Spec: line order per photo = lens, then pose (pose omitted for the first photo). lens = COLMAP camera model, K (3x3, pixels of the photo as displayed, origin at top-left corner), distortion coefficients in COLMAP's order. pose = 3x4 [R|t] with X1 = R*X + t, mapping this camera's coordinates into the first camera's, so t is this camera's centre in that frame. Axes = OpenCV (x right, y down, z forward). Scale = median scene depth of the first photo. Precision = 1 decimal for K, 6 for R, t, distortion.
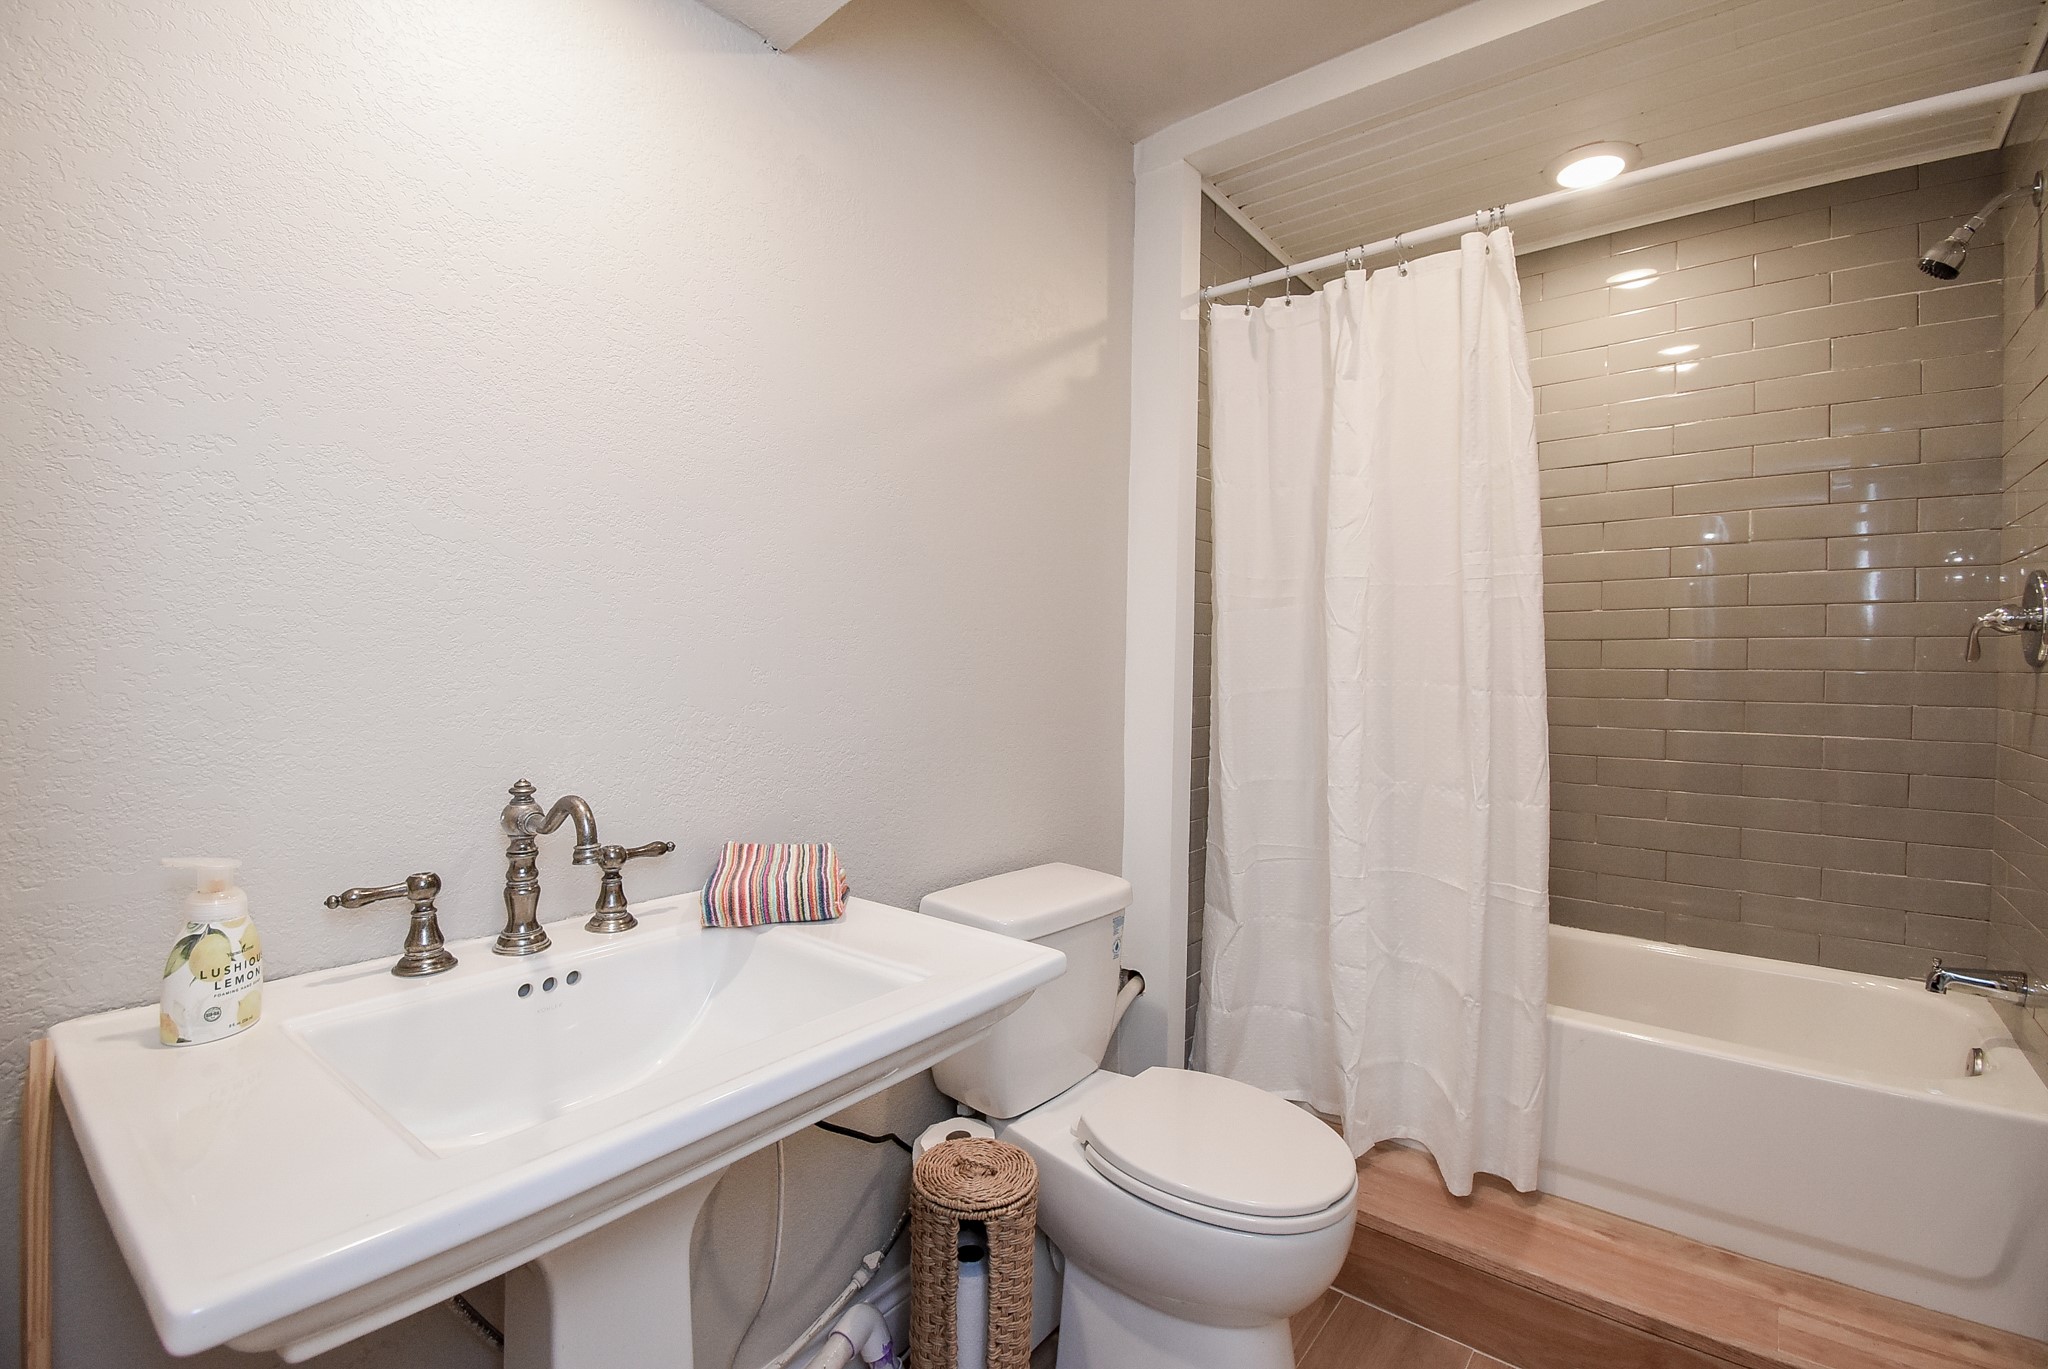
lens RADIAL K [[904.2, 0, 1021.3], [0, 904.2, 678.3], [0, 0, 1]] dist [0.019035, -0.023880]
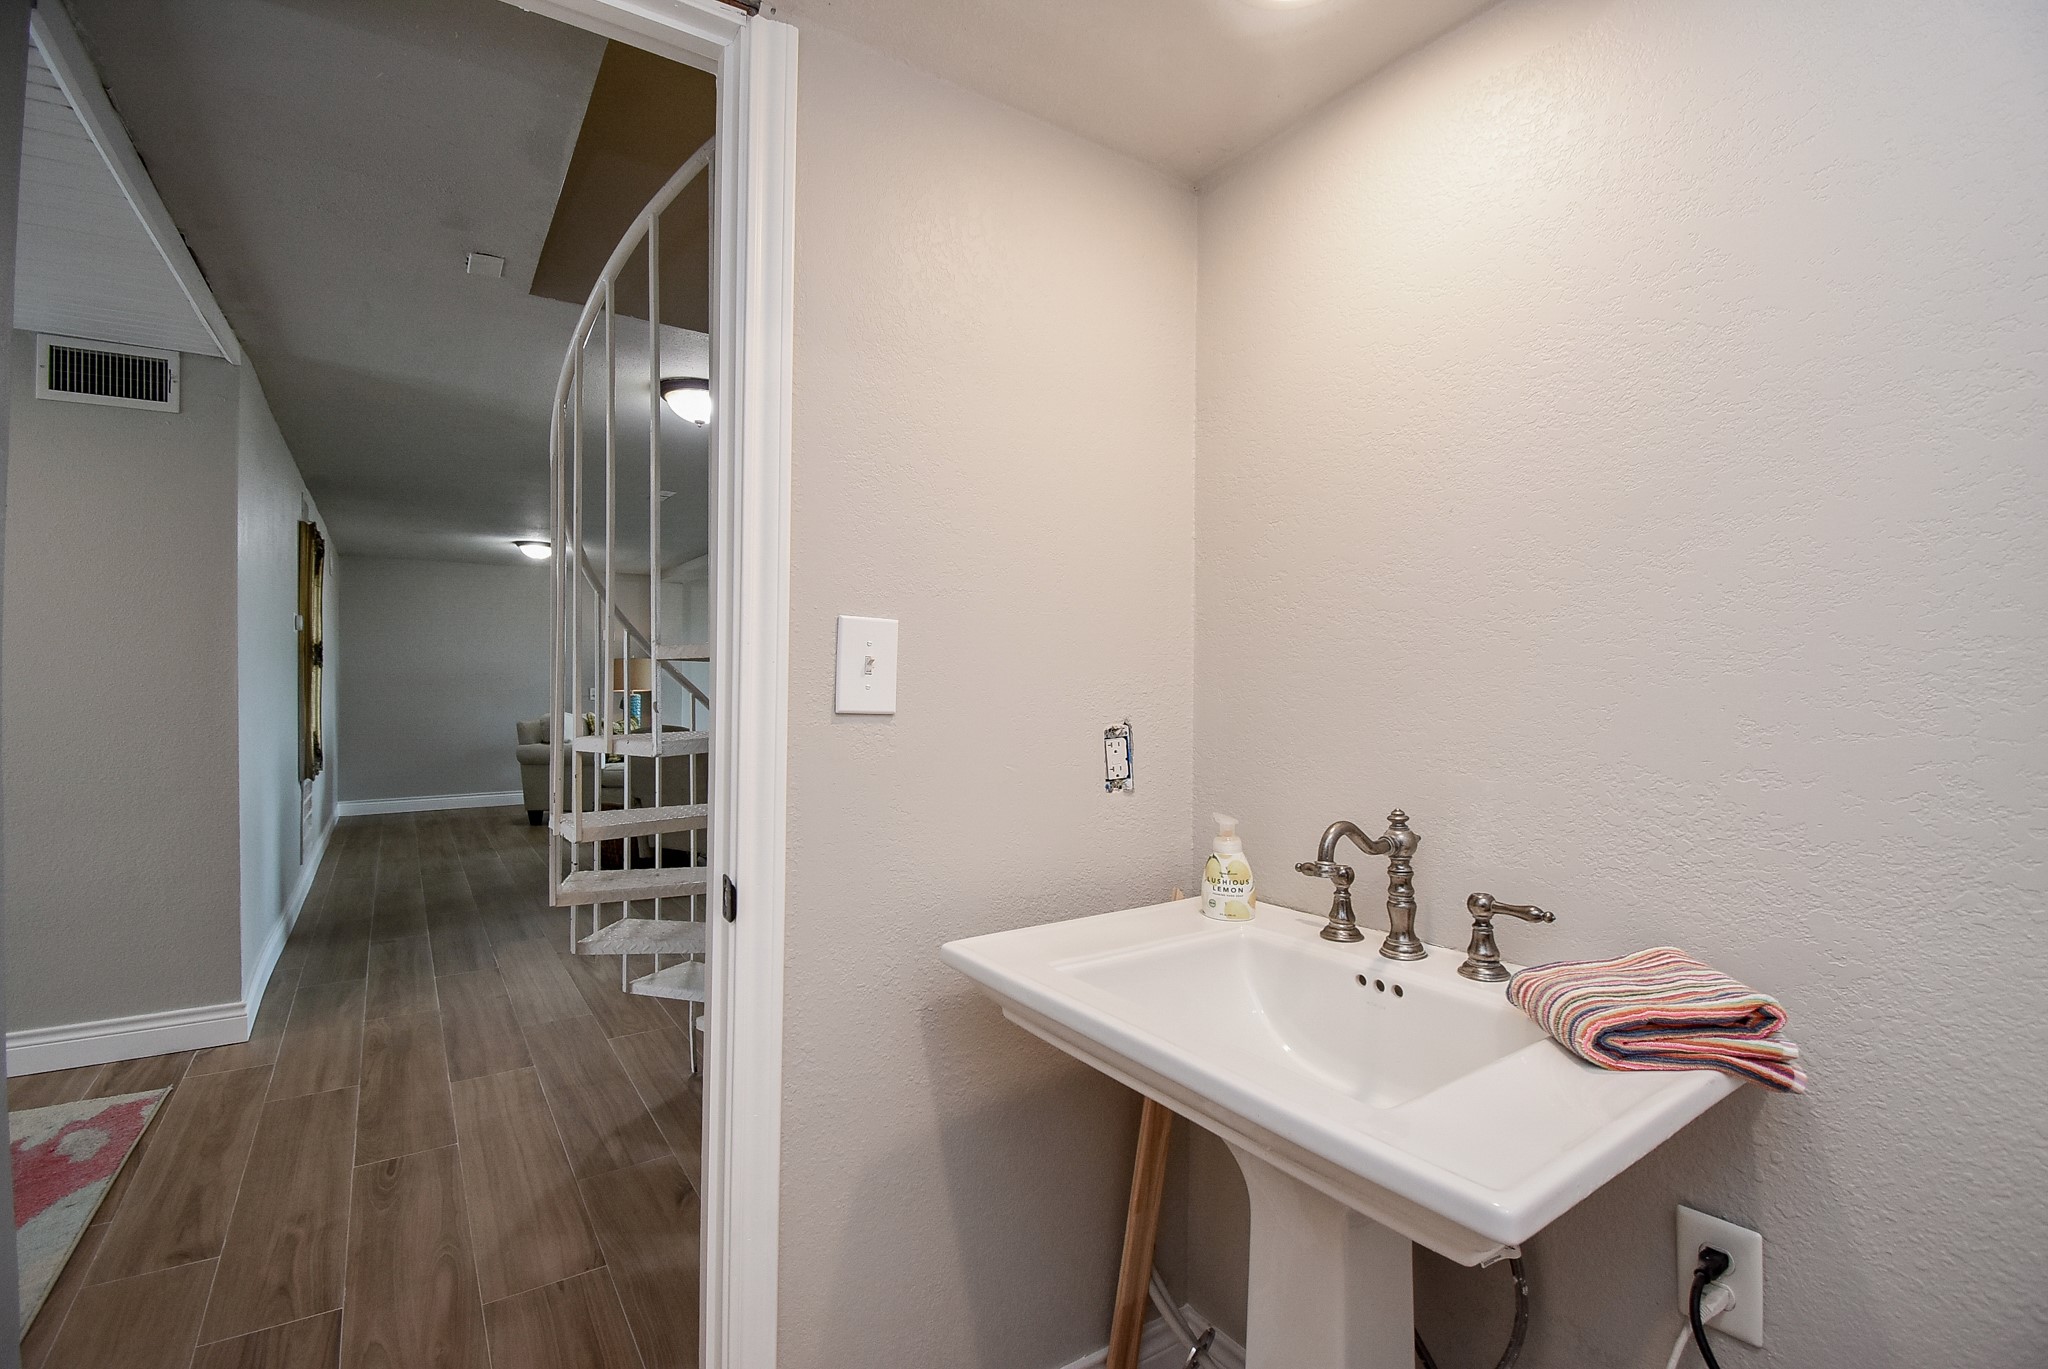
lens RADIAL K [[904.2, 0, 1021.3], [0, 904.2, 678.3], [0, 0, 1]] dist [0.019035, -0.023880]
pose [[-0.285015, -0.013987, -0.958421, 0.766500], [-0.013901, 0.999849, -0.010457, -0.041521], [0.958422, 0.010343, -0.285166, 0.923153]]
